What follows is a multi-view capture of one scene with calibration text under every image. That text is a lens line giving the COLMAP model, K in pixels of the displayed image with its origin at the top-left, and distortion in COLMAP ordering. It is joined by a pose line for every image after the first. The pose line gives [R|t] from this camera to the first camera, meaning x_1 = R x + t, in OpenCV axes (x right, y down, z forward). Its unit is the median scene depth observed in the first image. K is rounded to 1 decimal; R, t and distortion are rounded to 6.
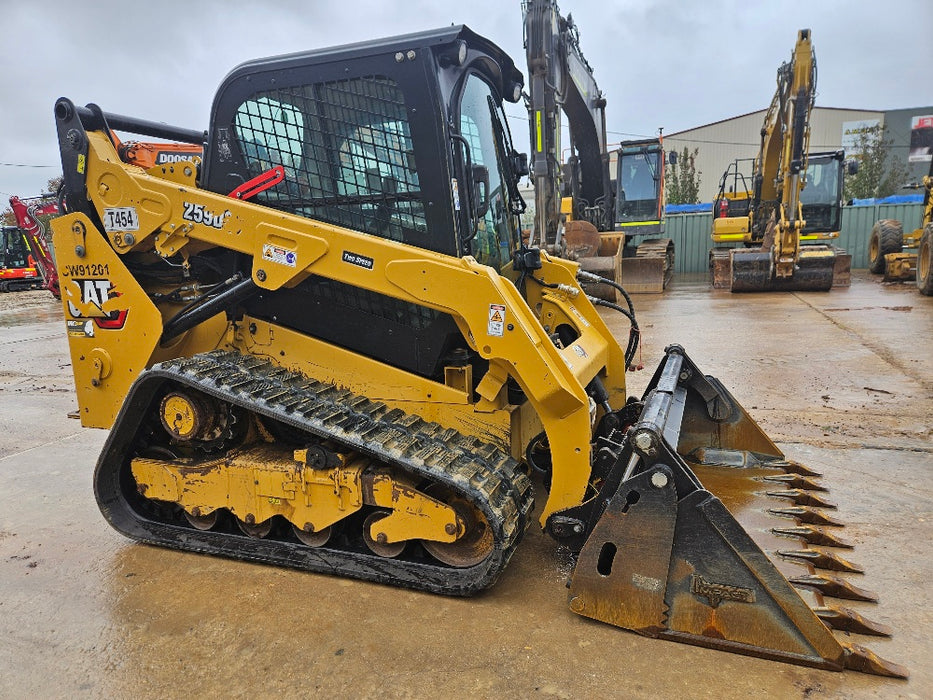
lens RADIAL K [[622.6, 0, 466.4], [0, 622.6, 359.7], [0, 0, 1]] dist [0.087580, -0.078774]
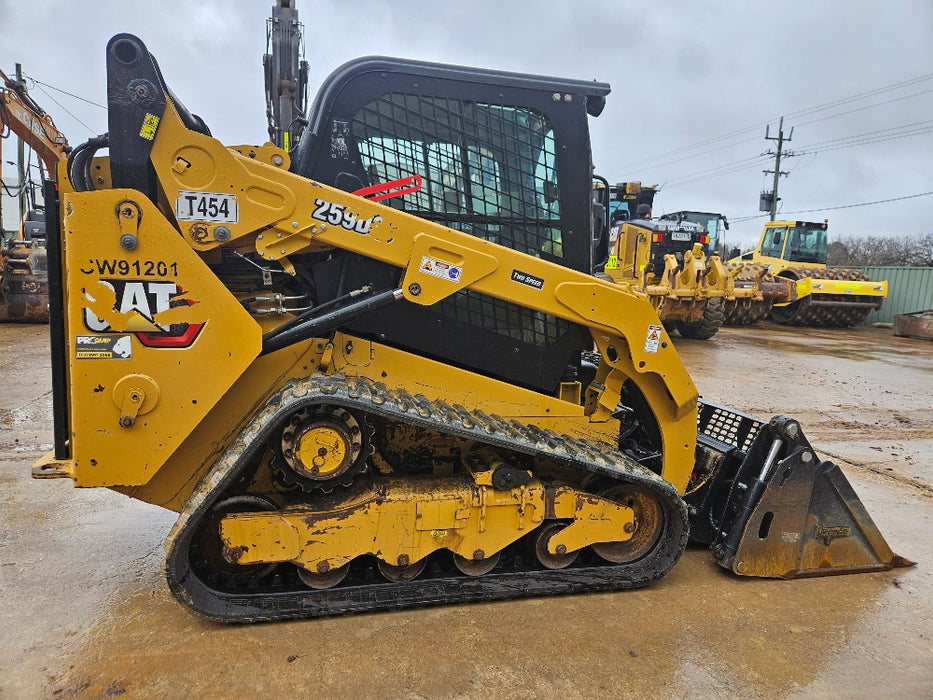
lens RADIAL K [[623.5, 0, 462.9], [0, 623.5, 351.6], [0, 0, 1]] dist [0.086750, -0.082555]
pose [[0.820670, -0.000259, 0.571402, -0.771625], [0.033091, 0.998343, -0.047074, 0.003270], [-0.570443, 0.057540, 0.819319, 0.205810]]
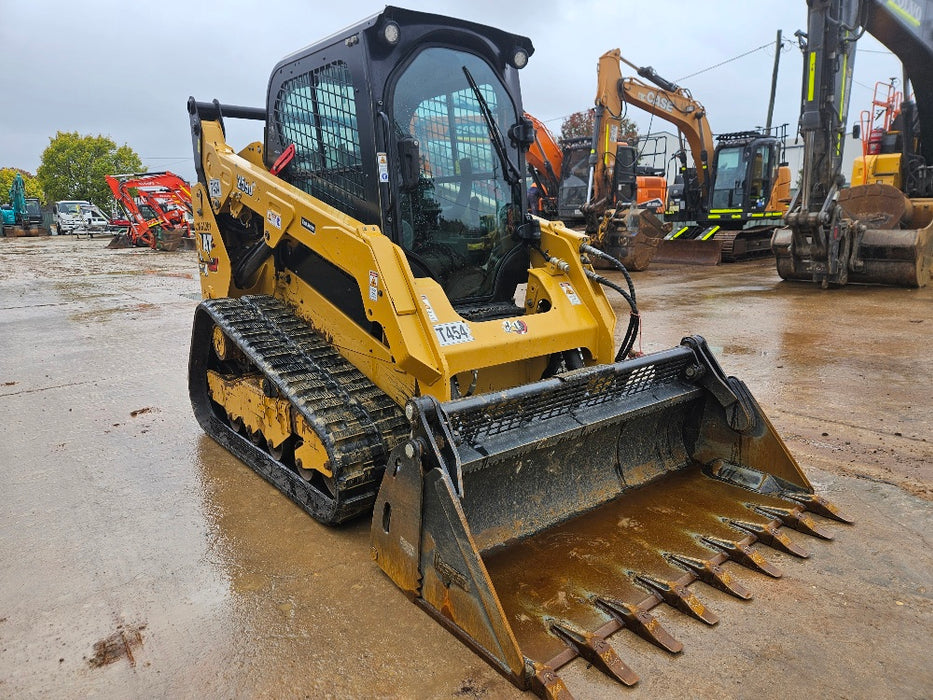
lens RADIAL K [[623.5, 0, 462.9], [0, 623.5, 351.6], [0, 0, 1]] dist [0.086750, -0.082555]
pose [[0.866862, 0.131104, -0.481001, 0.609045], [-0.109758, 0.991319, 0.072393, -0.038614], [0.486317, -0.009961, 0.873726, 0.105653]]
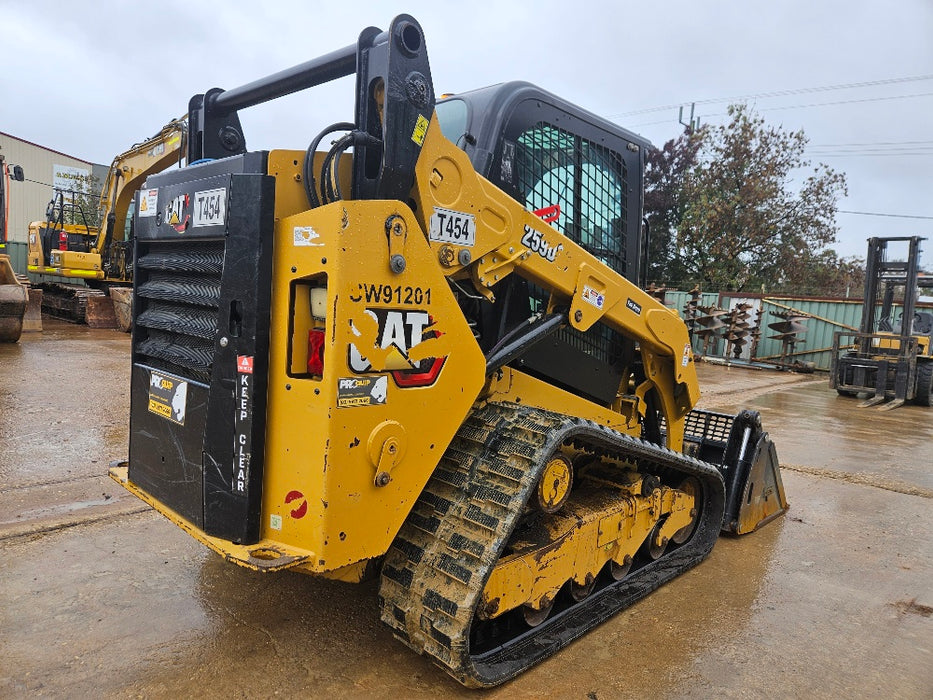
lens RADIAL K [[623.5, 0, 462.9], [0, 623.5, 351.6], [0, 0, 1]] dist [0.086750, -0.082555]
pose [[0.375601, -0.015817, 0.926647, -1.245054], [0.087220, 0.996020, -0.018352, -0.075427], [-0.922668, 0.087715, 0.375486, 0.786153]]
